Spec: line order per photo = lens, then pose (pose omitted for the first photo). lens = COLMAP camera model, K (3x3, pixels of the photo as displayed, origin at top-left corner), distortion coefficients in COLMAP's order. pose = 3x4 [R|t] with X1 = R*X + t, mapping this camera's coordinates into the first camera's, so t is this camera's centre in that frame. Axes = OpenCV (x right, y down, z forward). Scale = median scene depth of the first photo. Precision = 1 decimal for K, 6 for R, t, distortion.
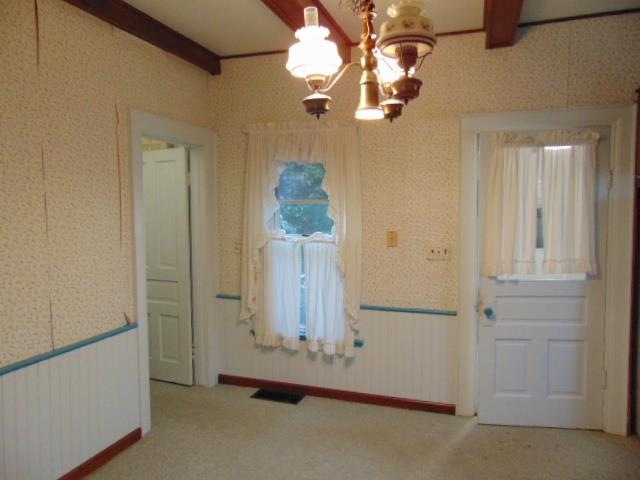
lens RADIAL K [[473.3, 0, 321.9], [0, 473.3, 241.7], [0, 0, 1]] dist [-0.002040, 0.004973]
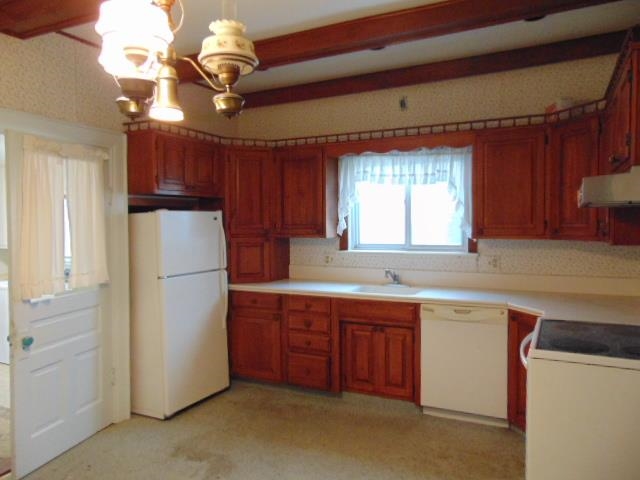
lens RADIAL K [[473.3, 0, 322.2], [0, 473.3, 238.2], [0, 0, 1]] dist [-0.002040, 0.004973]
pose [[0.140638, -0.026267, 0.989713, -0.416988], [0.055152, 0.998304, 0.018658, -0.025410], [-0.988524, 0.051961, 0.141849, 0.340104]]
